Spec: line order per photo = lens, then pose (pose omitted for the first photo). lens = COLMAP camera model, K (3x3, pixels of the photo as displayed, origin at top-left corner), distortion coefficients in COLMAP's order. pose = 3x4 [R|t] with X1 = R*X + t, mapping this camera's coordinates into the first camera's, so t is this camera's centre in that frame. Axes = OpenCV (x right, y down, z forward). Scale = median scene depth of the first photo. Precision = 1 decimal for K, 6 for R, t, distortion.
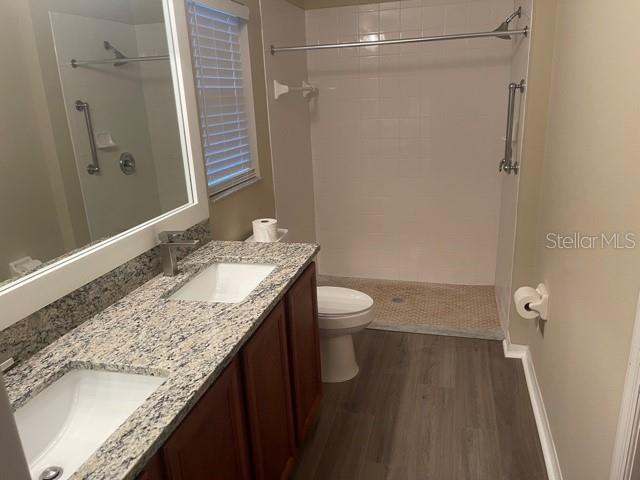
lens RADIAL K [[486.3, 0, 320.4], [0, 486.3, 240.7], [0, 0, 1]] dist [0.045400, -0.019039]
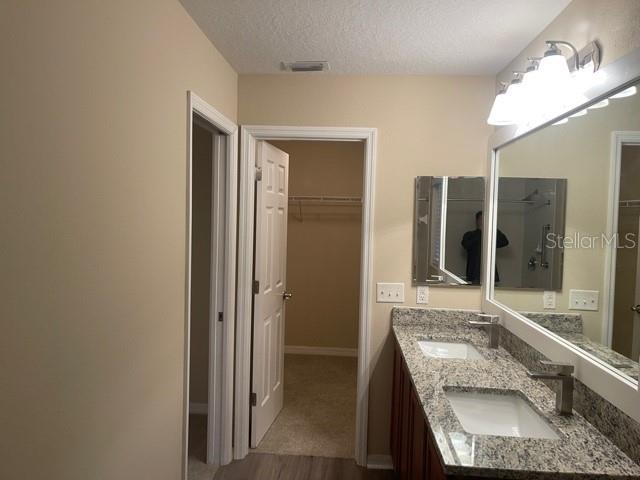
lens RADIAL K [[486.3, 0, 319.9], [0, 486.3, 239.2], [0, 0, 1]] dist [0.045400, -0.019039]
pose [[-0.979713, 0.021916, -0.199204, 0.315776], [-0.049932, 0.935961, 0.348544, -0.542025], [0.194086, 0.351420, -0.915879, 1.704412]]
